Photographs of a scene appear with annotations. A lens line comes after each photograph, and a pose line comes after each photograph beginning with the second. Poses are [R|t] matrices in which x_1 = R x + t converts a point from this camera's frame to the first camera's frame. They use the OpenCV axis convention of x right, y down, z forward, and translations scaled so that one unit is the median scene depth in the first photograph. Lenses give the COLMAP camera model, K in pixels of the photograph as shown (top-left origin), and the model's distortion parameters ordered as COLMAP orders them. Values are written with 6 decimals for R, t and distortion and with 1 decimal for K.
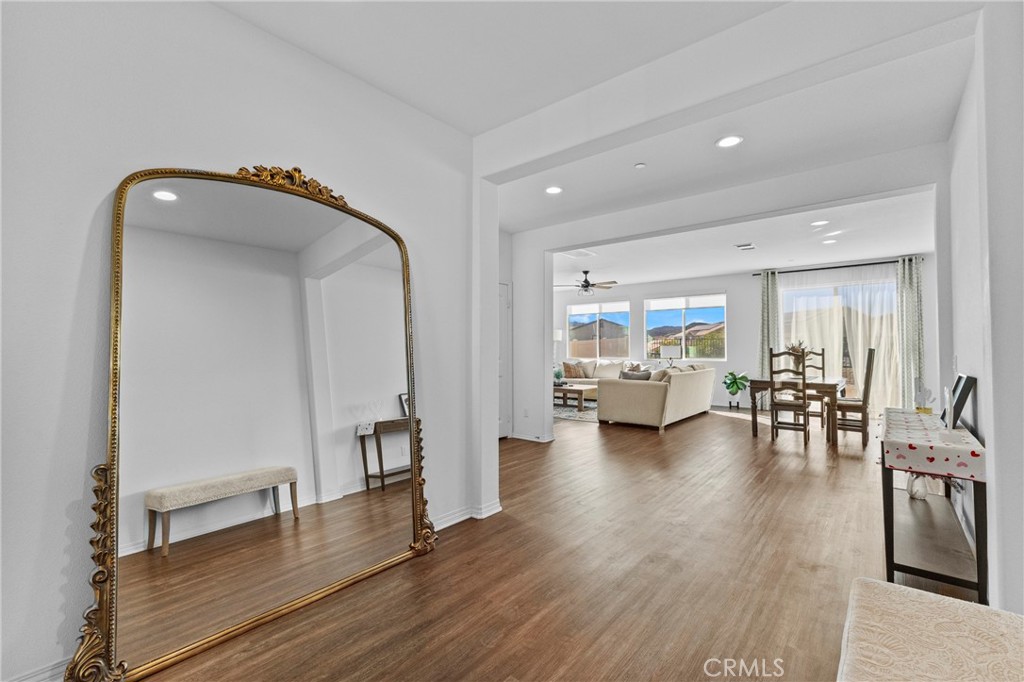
lens RADIAL K [[449.6, 0, 513.8], [0, 449.6, 334.4], [0, 0, 1]] dist [0.004921, 0.000342]
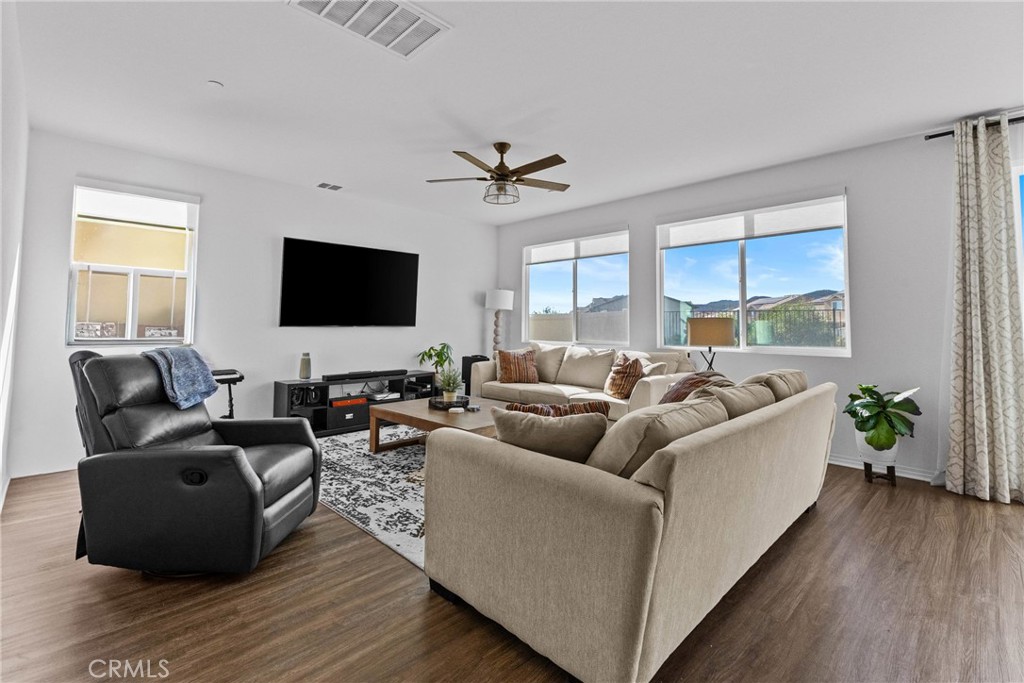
lens RADIAL K [[467.1, 0, 504.0], [0, 467.1, 300.4], [0, 0, 1]] dist [0.004930, 0.000606]
pose [[0.993625, 0.000037, -0.112739, 0.214011], [-0.002022, 0.999845, -0.017495, 0.016553], [0.112721, 0.017611, 0.993471, 0.560417]]
